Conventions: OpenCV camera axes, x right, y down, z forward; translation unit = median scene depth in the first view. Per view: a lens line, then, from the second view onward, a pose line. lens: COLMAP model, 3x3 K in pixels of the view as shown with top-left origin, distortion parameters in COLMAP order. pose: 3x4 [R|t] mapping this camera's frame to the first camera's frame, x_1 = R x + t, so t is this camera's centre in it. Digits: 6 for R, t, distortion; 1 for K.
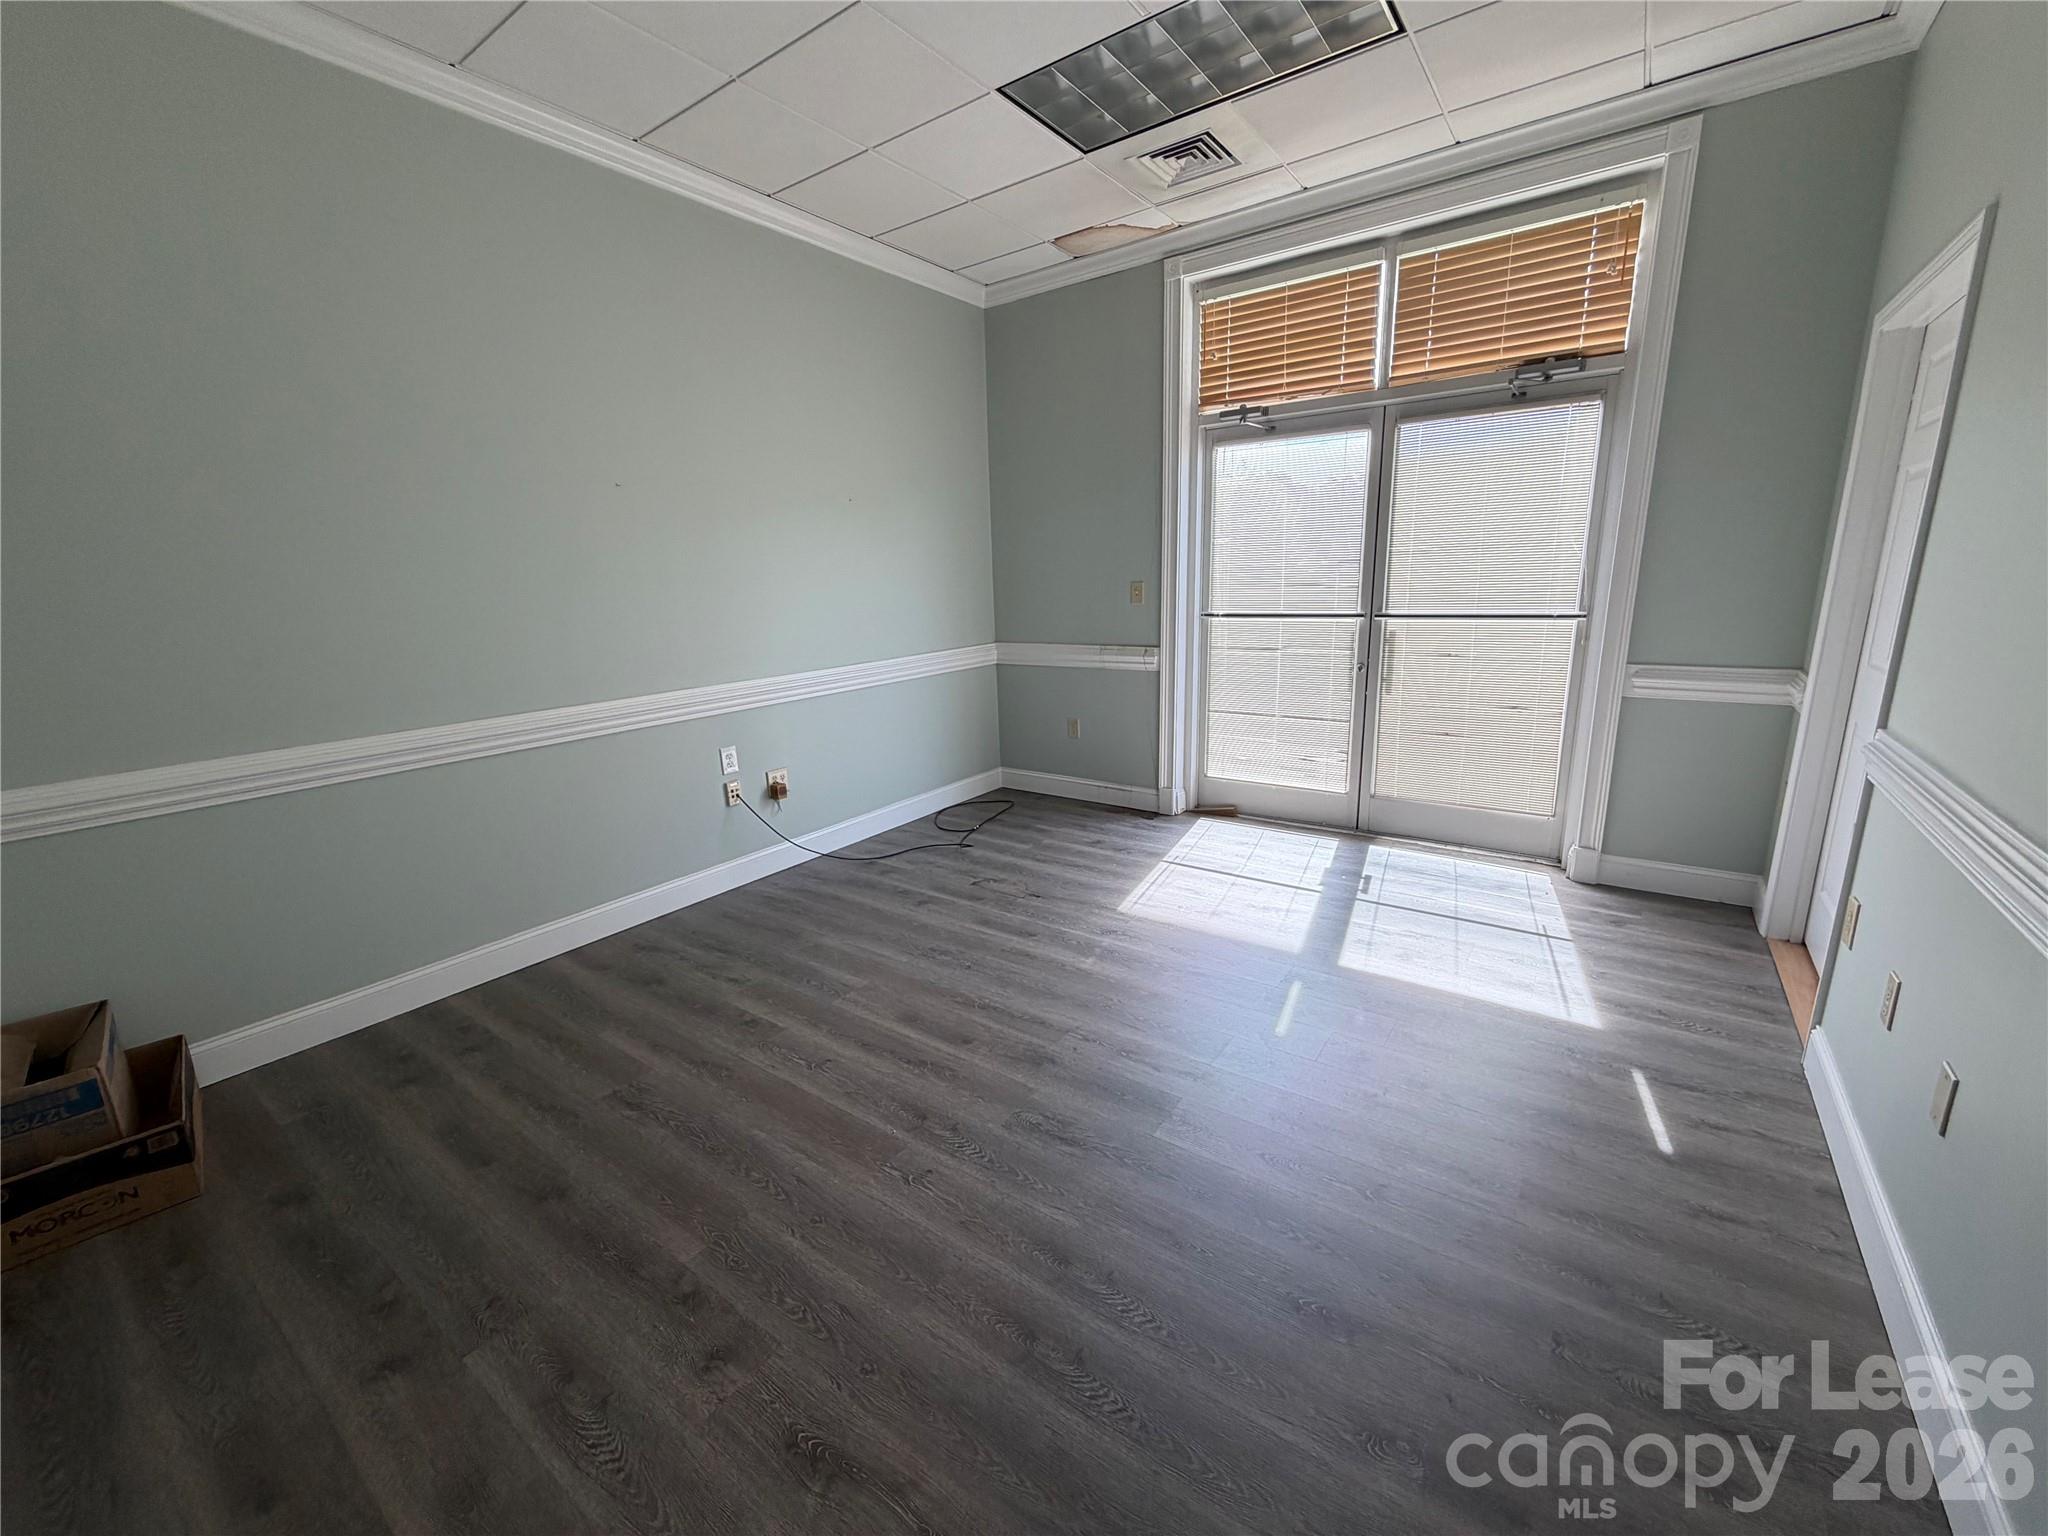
lens RADIAL K [[813.1, 0, 1028.0], [0, 813.1, 737.4], [0, 0, 1]] dist [0.021220, 0.000016]
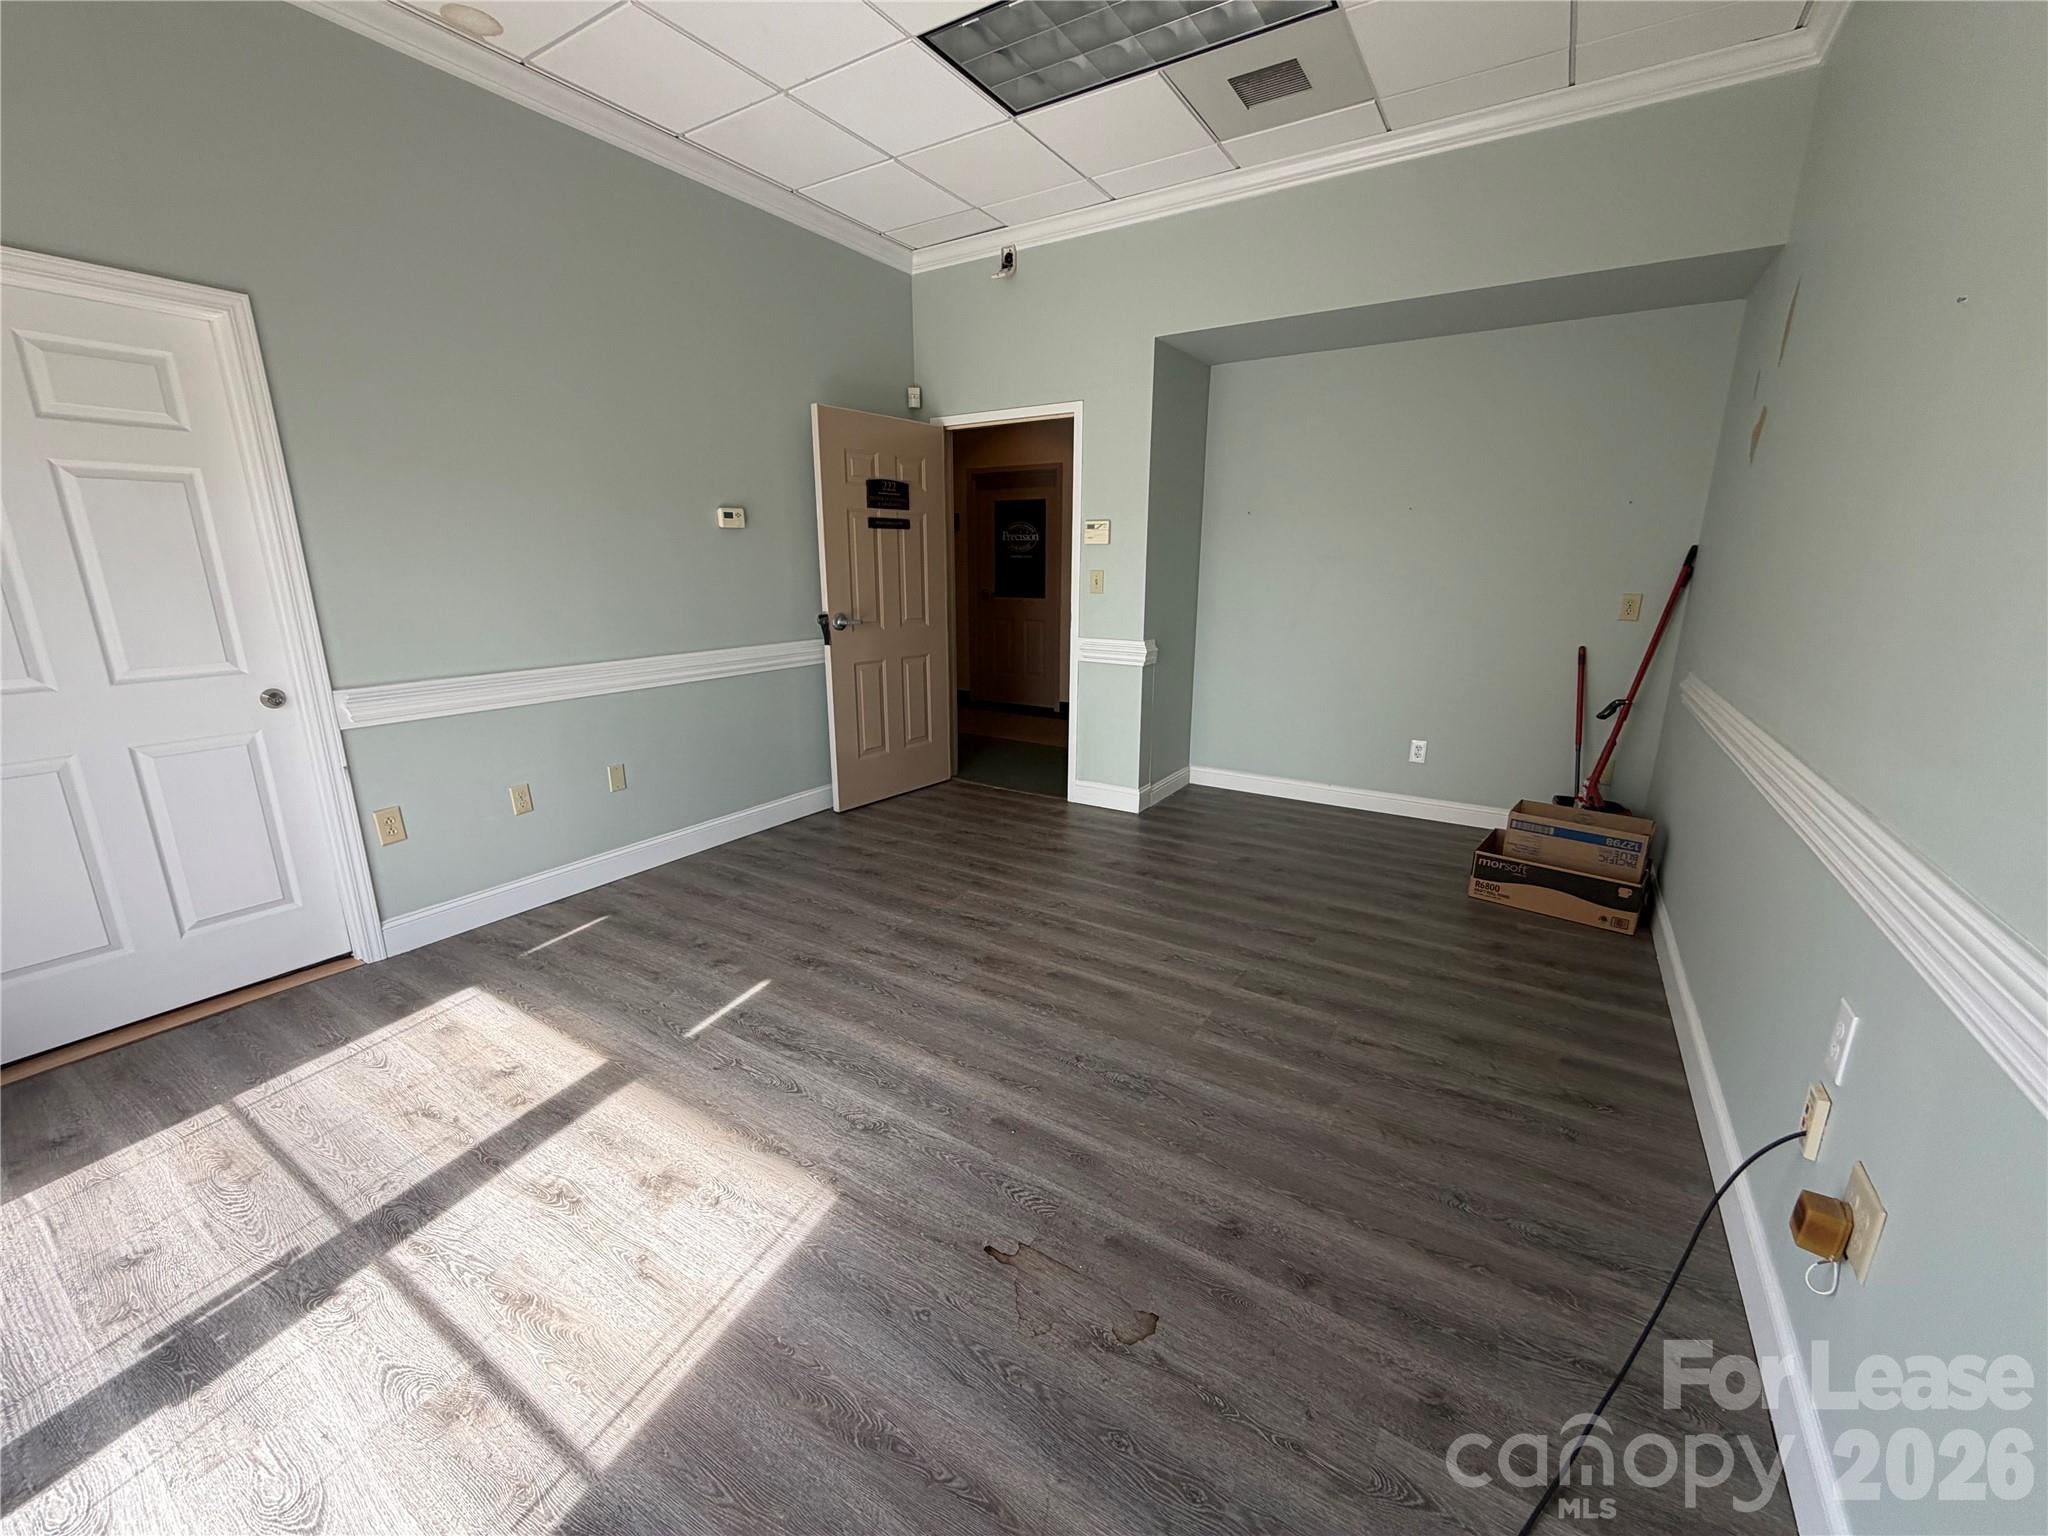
lens RADIAL K [[816.9, 0, 1018.0], [0, 816.9, 763.5], [0, 0, 1]] dist [0.000883, -0.000559]
pose [[-0.998237, 0.043249, -0.040644, 0.003984], [0.021159, 0.899160, 0.437107, -0.305160], [0.055449, 0.435477, -0.898491, 1.550472]]
